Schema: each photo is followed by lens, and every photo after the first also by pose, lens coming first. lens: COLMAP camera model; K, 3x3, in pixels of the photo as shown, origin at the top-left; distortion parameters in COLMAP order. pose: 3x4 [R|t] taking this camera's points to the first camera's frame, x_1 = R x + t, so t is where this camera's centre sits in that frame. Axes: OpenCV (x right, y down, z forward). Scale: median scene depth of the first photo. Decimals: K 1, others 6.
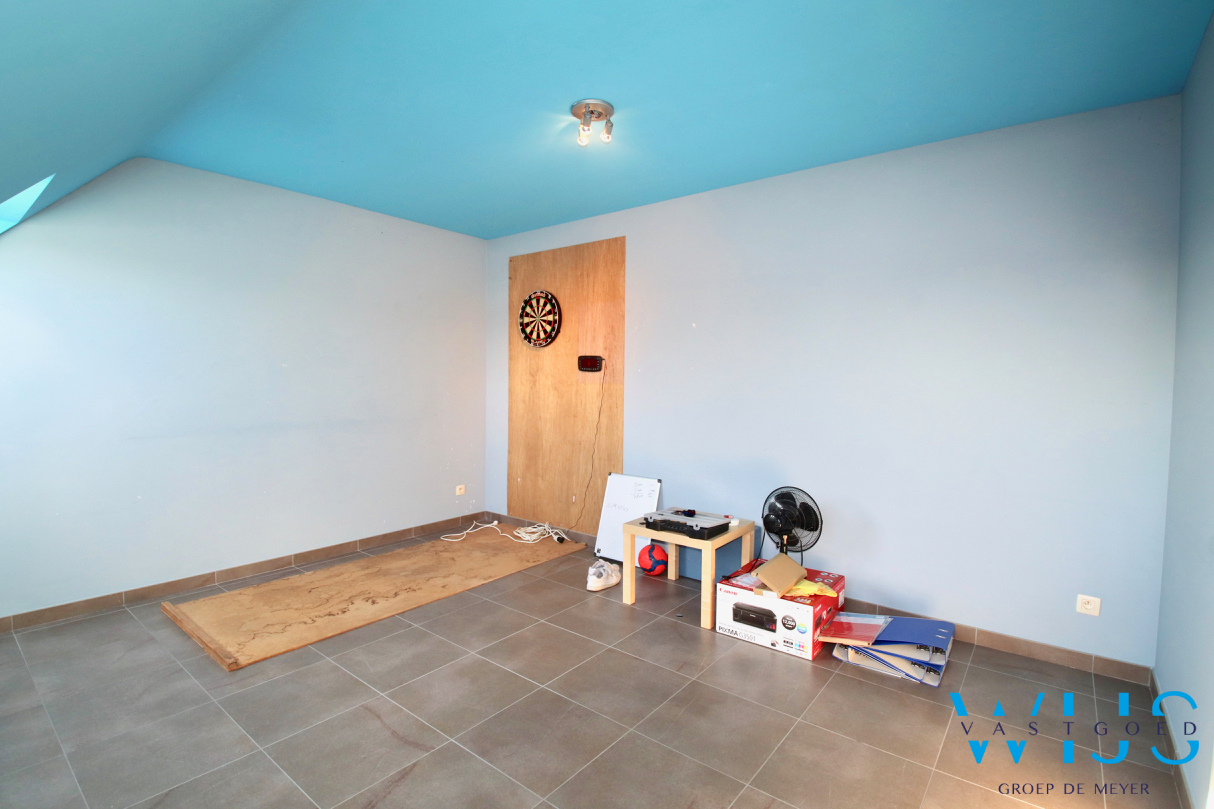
lens RADIAL K [[562.4, 0, 604.4], [0, 562.4, 405.1], [0, 0, 1]] dist [-0.005980, -0.004202]
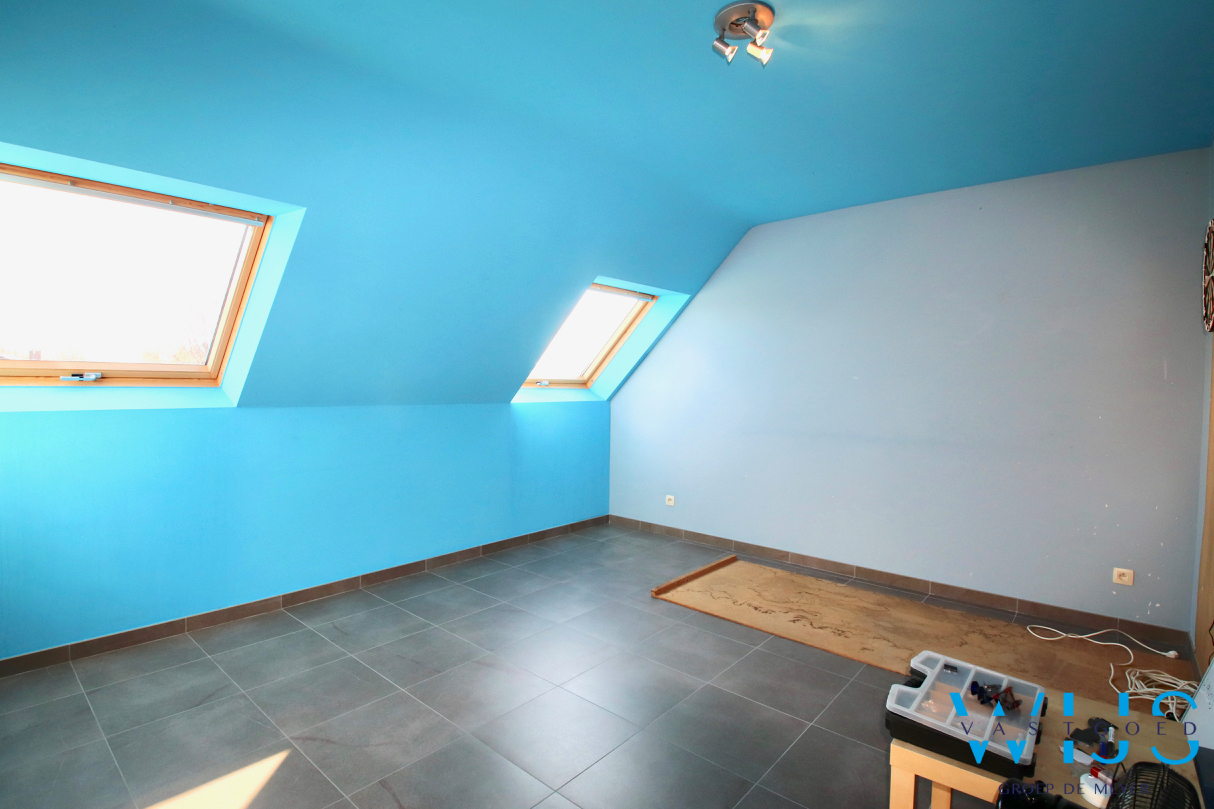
lens RADIAL K [[562.4, 0, 604.3], [0, 562.4, 399.0], [0, 0, 1]] dist [-0.005980, -0.004202]
pose [[-0.035710, 0.013447, -0.999272, 0.522195], [-0.058544, 0.998164, 0.015524, -0.028666], [0.997646, 0.059055, -0.034858, 0.612777]]
